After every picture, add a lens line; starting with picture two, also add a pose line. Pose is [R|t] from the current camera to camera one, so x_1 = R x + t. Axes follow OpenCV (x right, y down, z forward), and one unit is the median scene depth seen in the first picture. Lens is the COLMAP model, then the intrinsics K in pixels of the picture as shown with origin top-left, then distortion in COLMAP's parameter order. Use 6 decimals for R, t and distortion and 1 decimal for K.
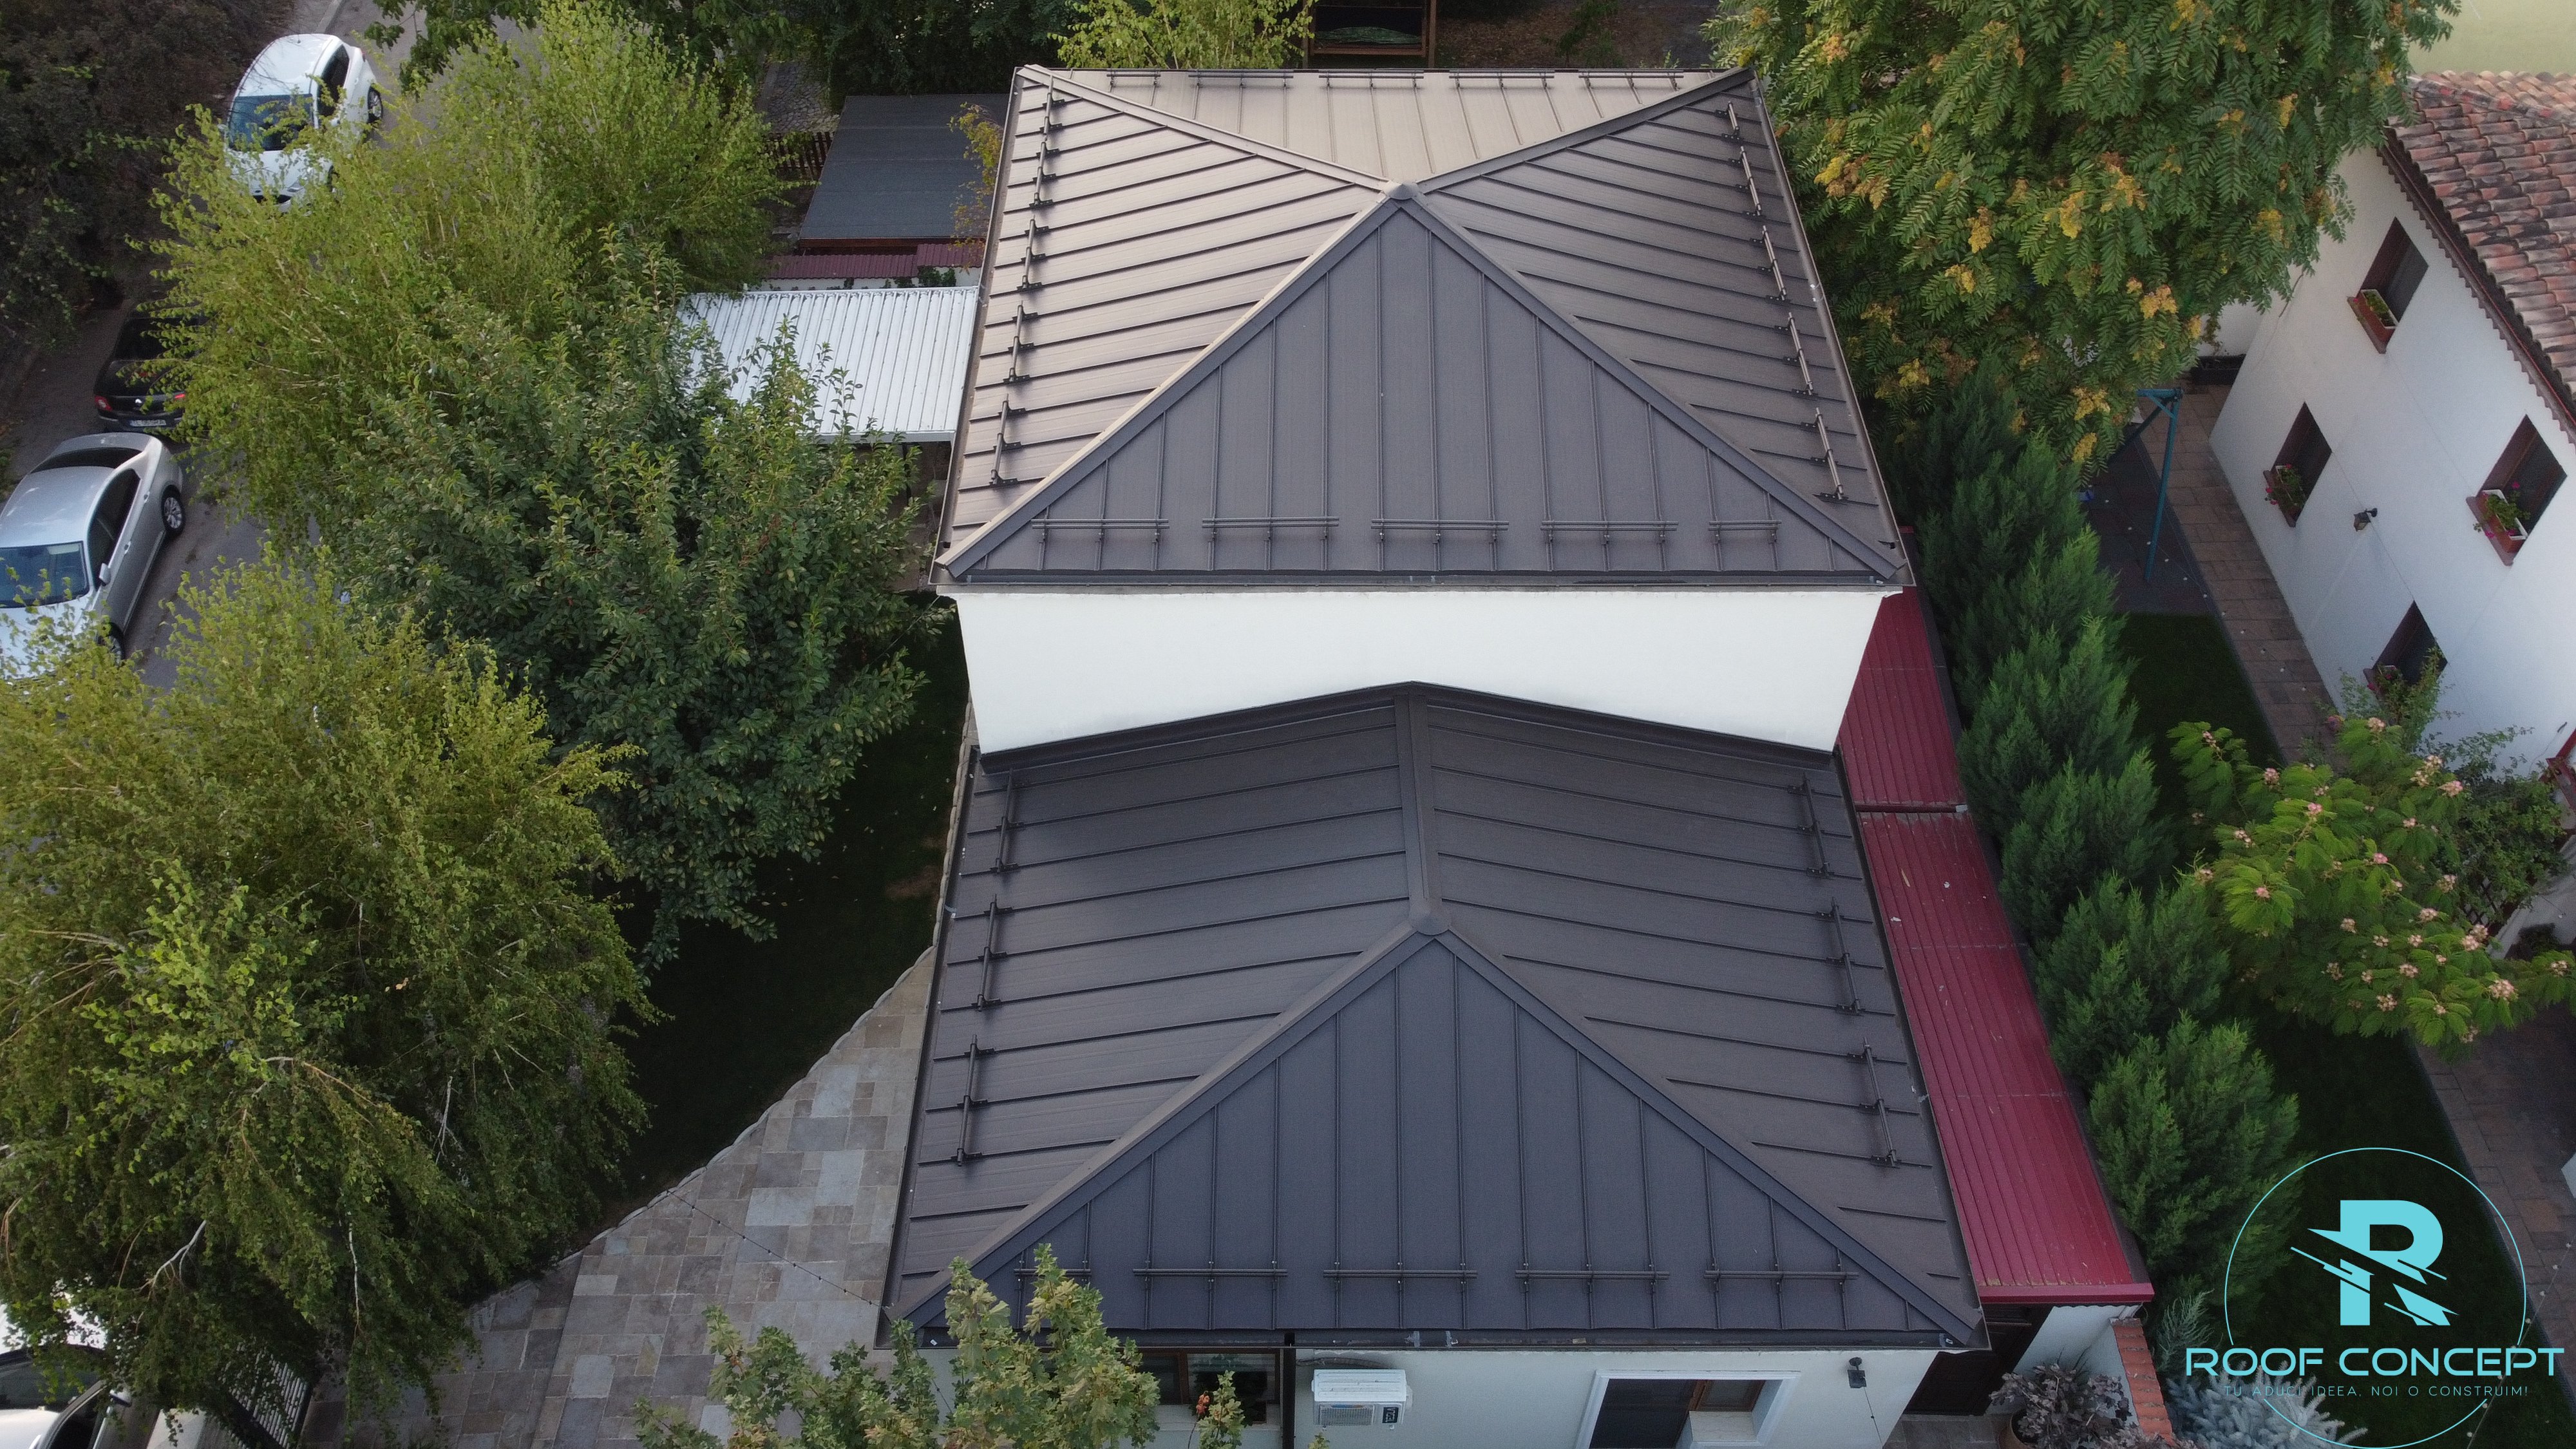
lens RADIAL K [[1969.3, 0, 1288.0], [0, 1969.3, 724.5], [0, 0, 1]] dist [-0.011281, 0.006675]
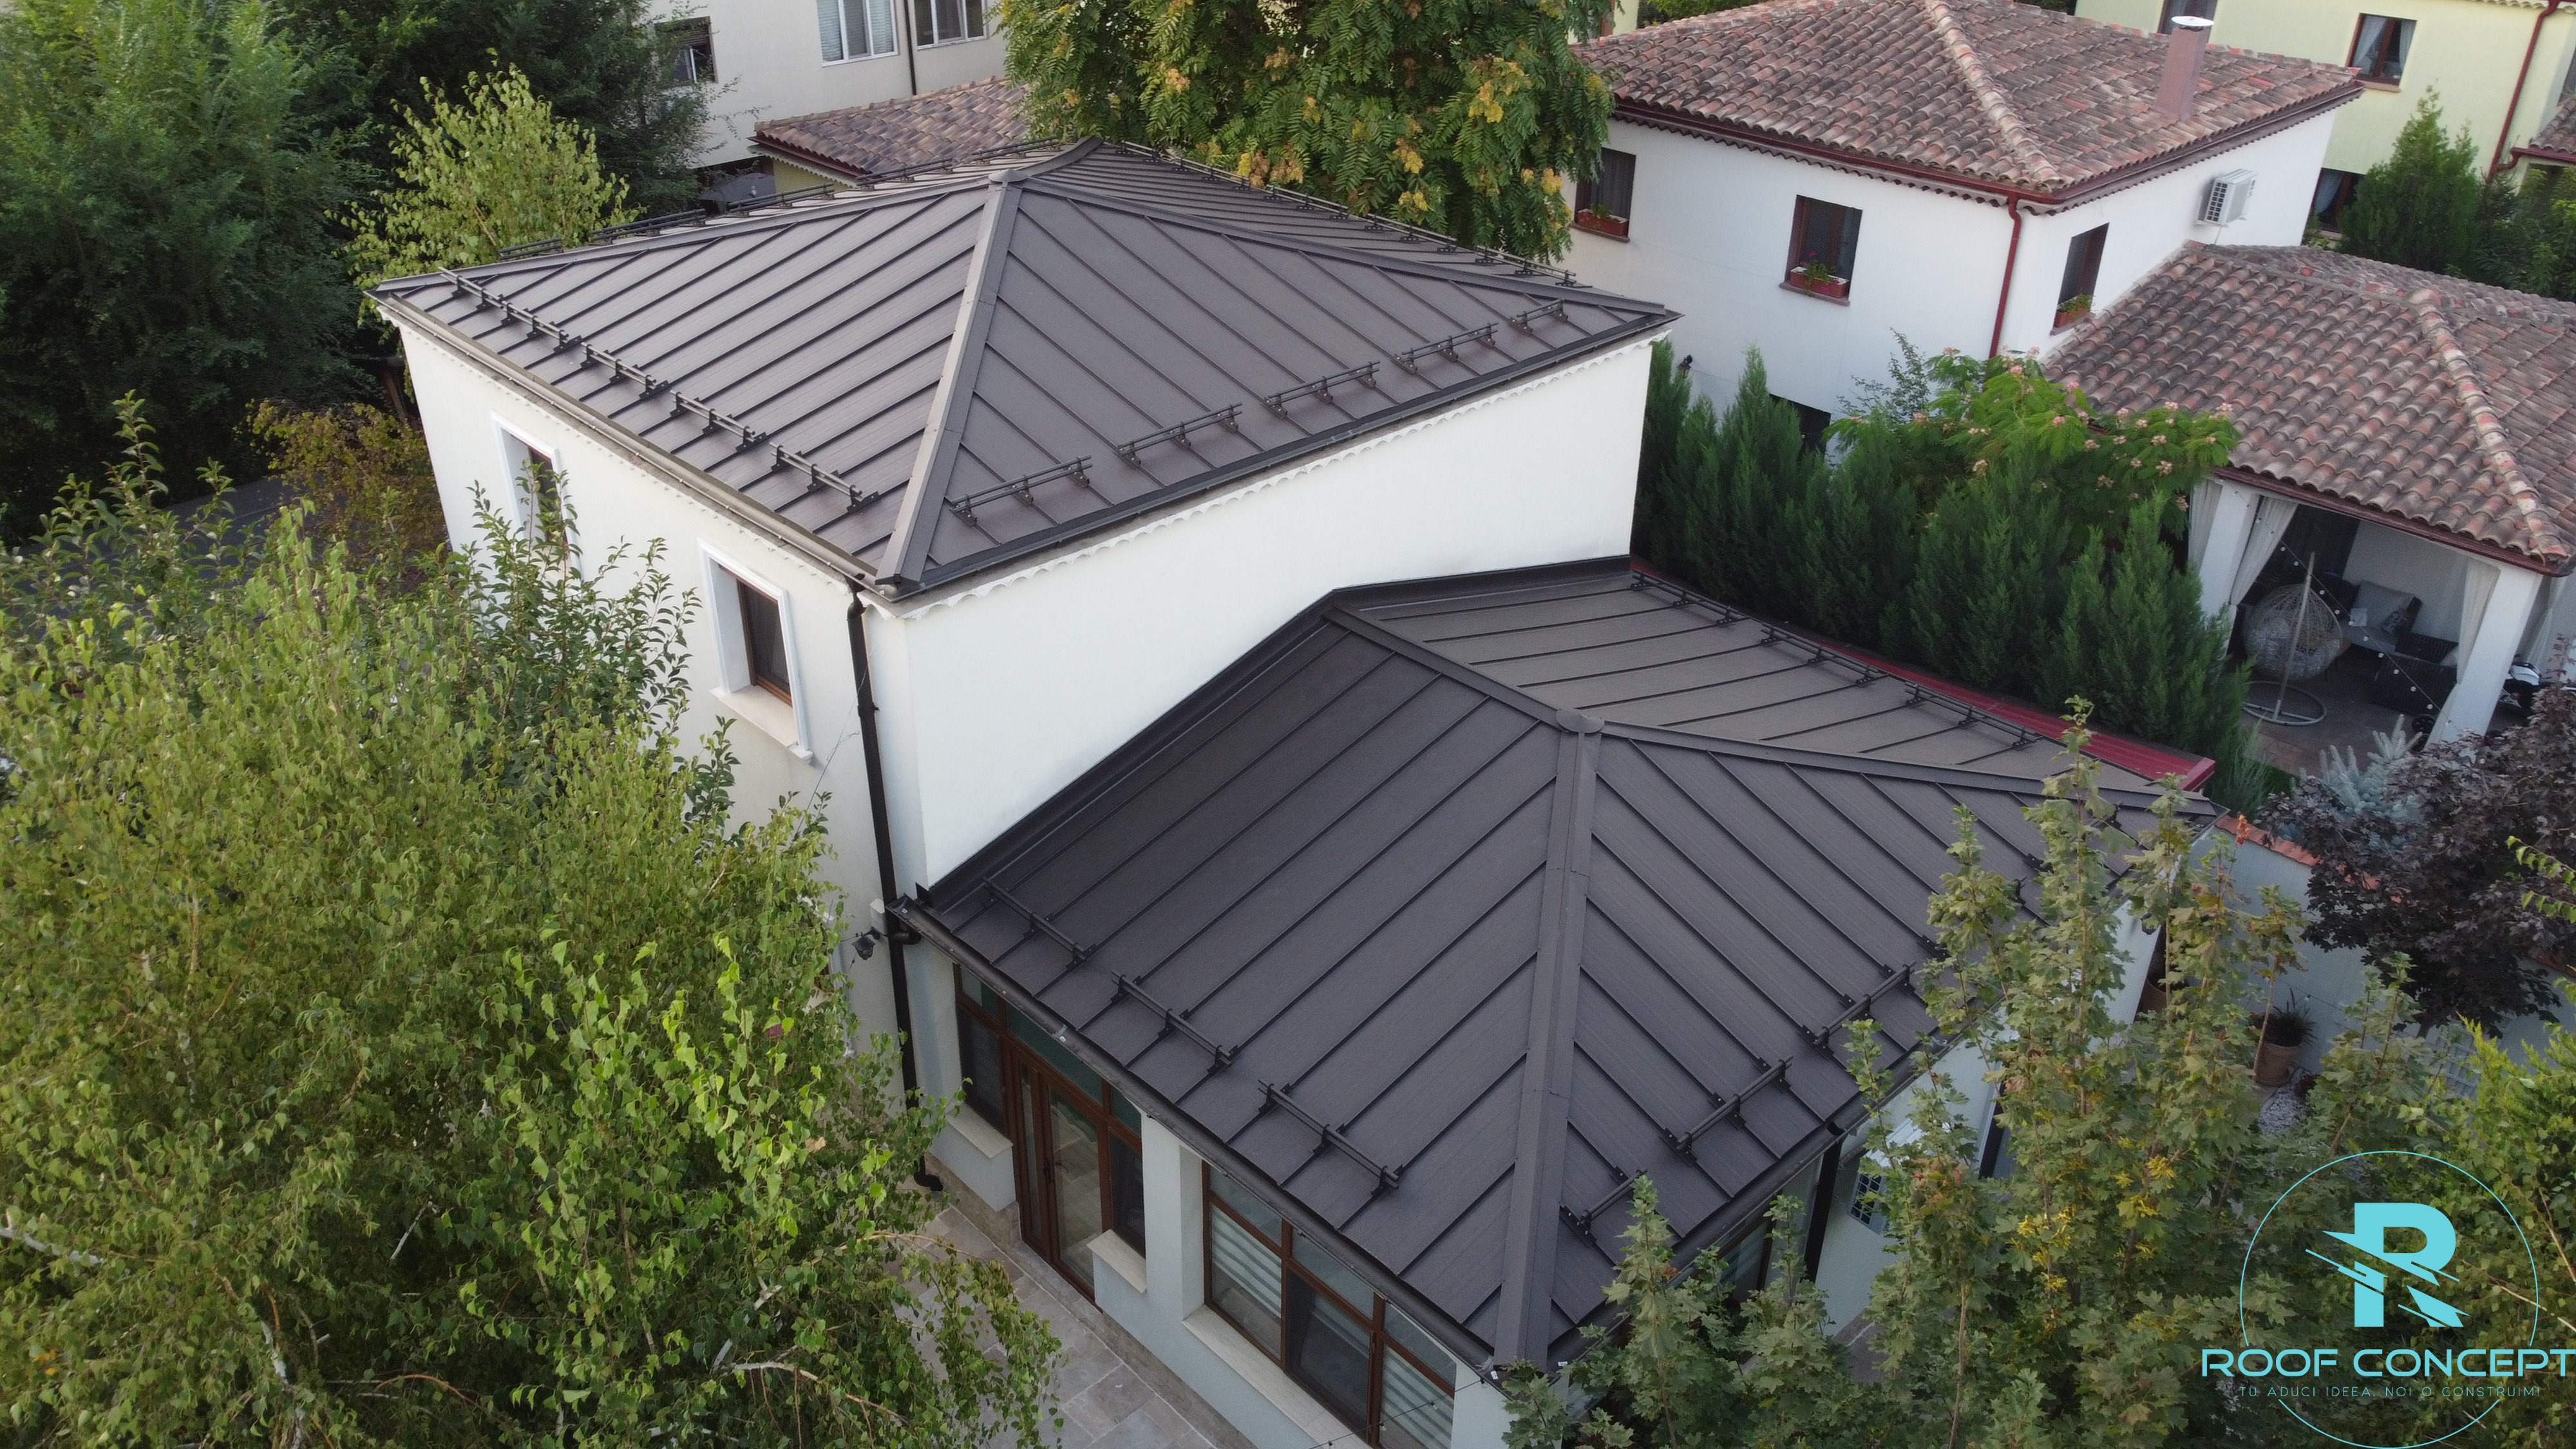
lens RADIAL K [[1969.3, 0, 1288.0], [0, 1969.3, 724.5], [0, 0, 1]] dist [-0.011281, 0.006675]
pose [[0.722945, -0.340303, 0.601286, -0.498525], [0.503528, 0.855426, -0.121271, 0.125337], [-0.473087, 0.390437, 0.789777, 0.325974]]
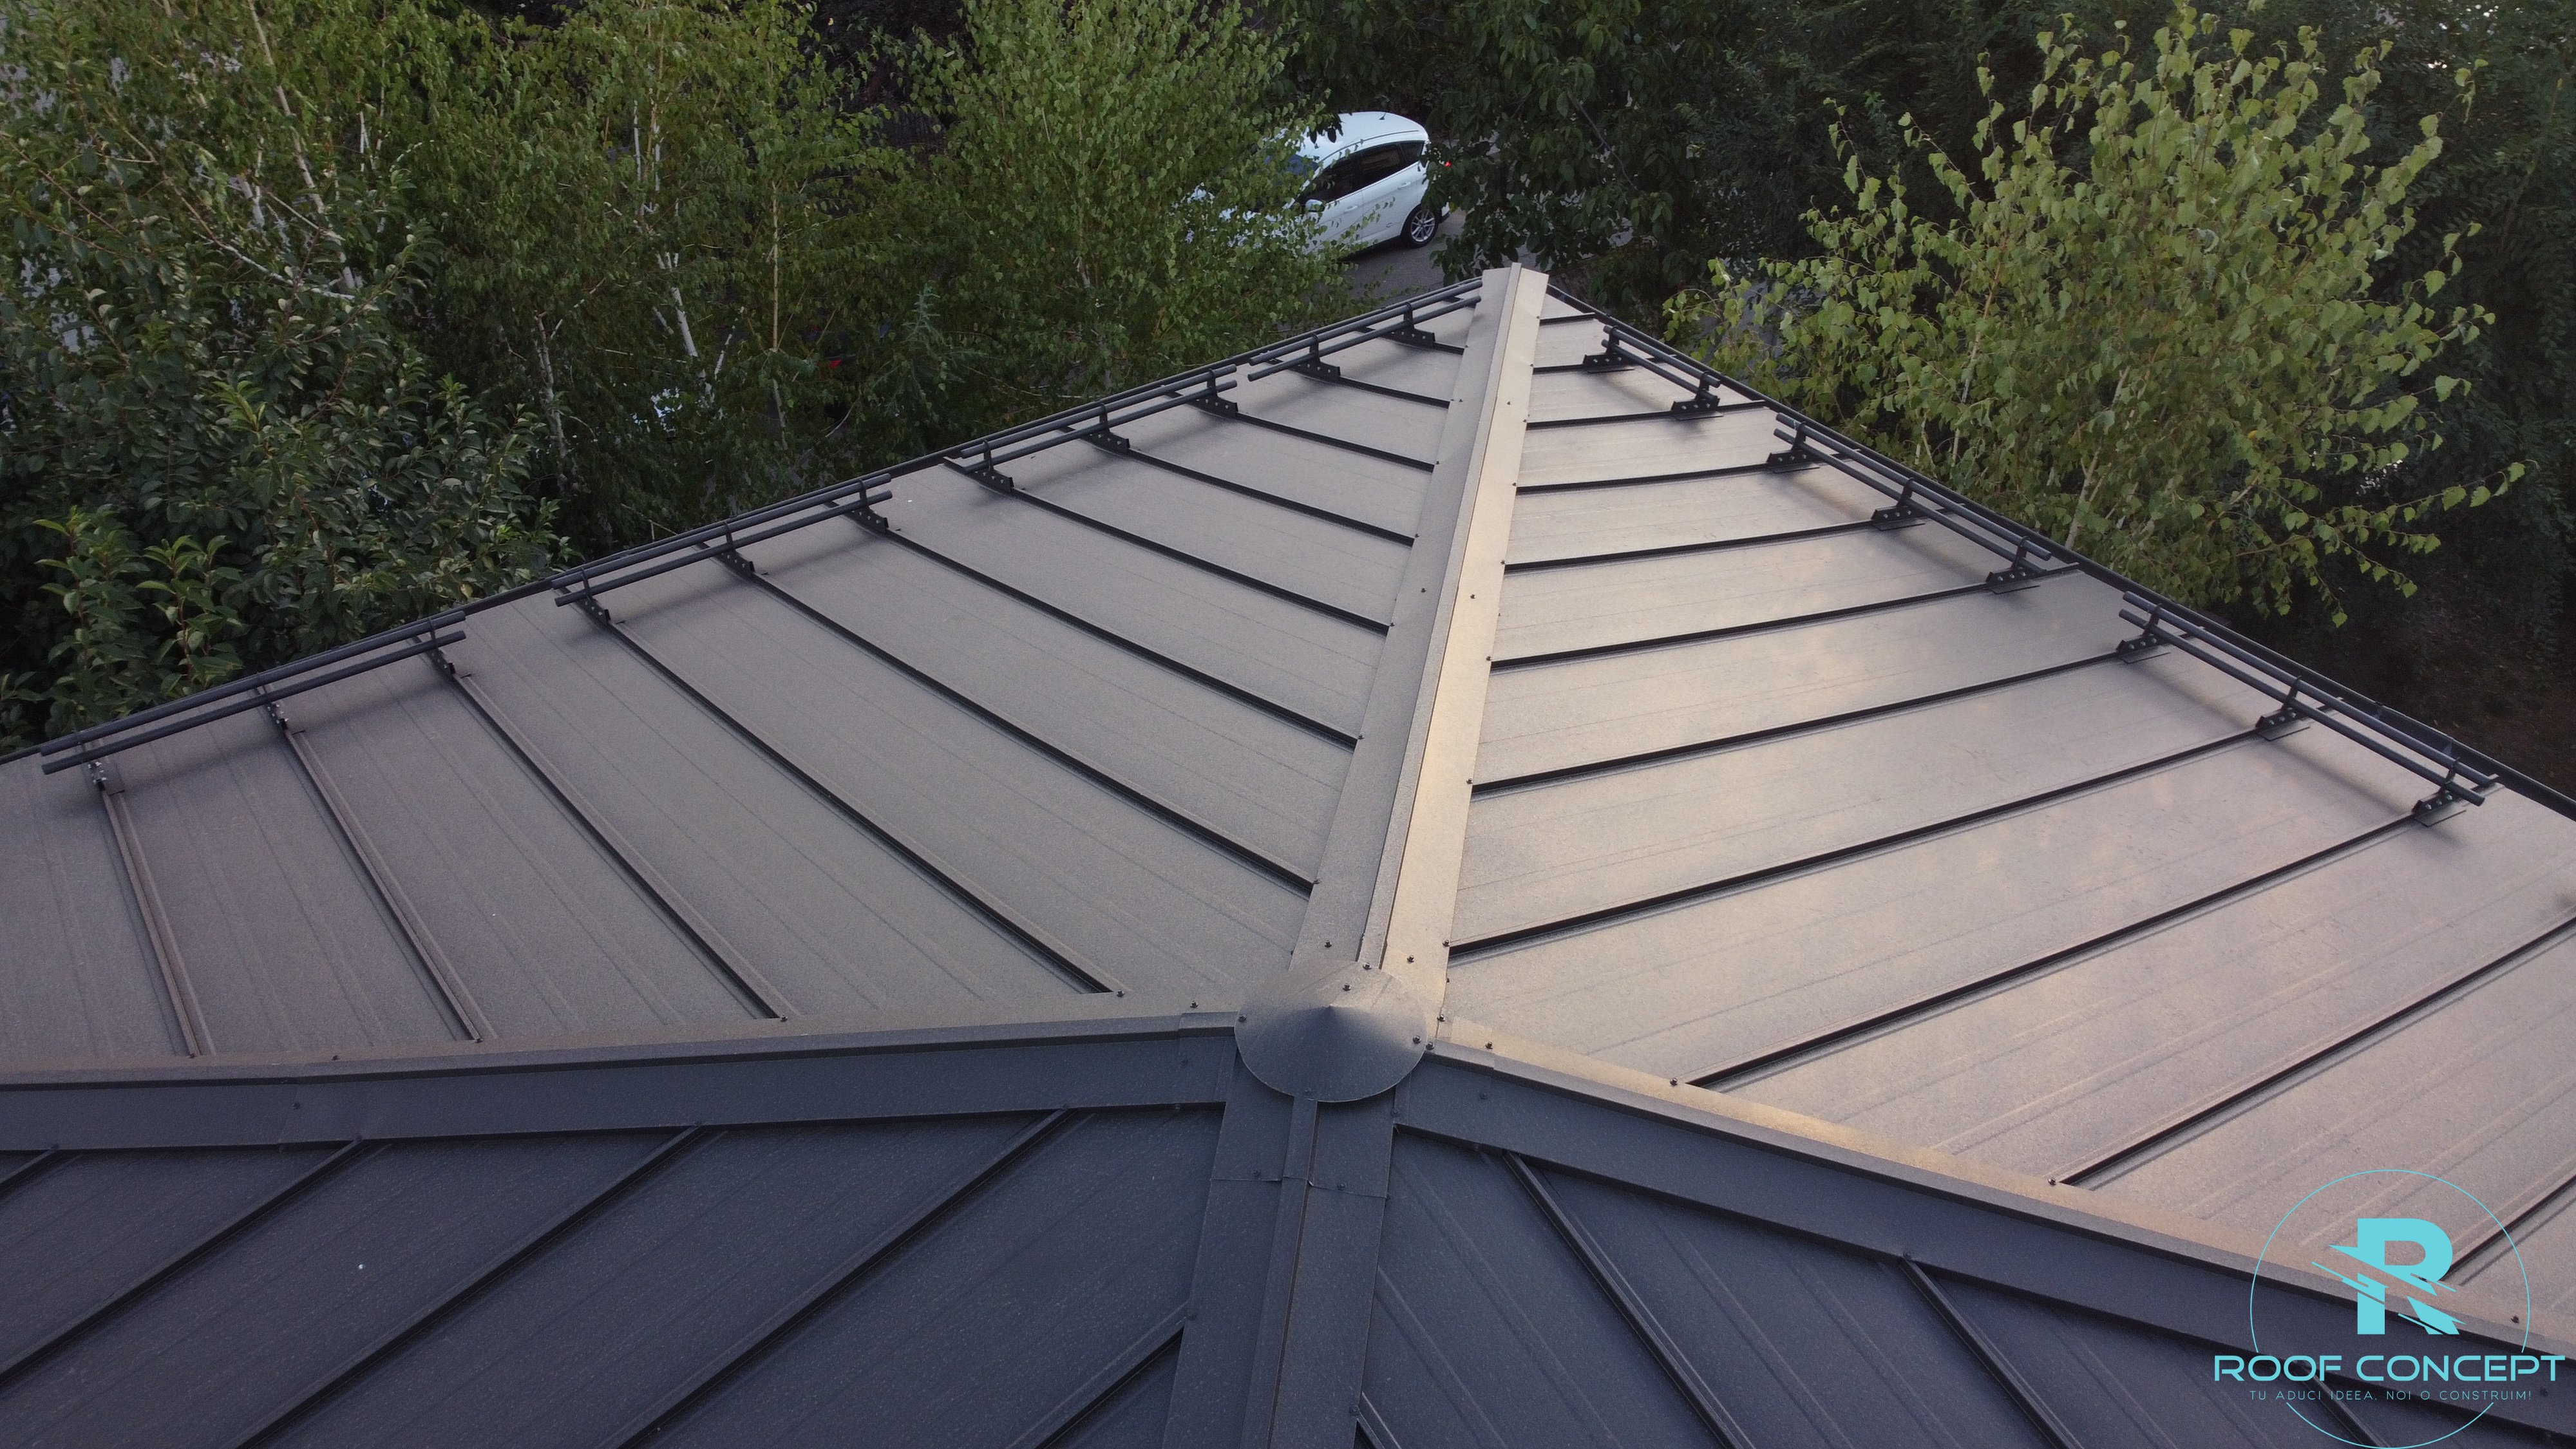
lens RADIAL K [[1969.3, 0, 1288.0], [0, 1969.3, 724.5], [0, 0, 1]] dist [-0.011281, 0.006675]
pose [[0.576195, 0.485380, -0.657576, 0.173029], [-0.606333, 0.793354, 0.054308, -0.308966], [0.548050, 0.367418, 0.751429, 0.861306]]
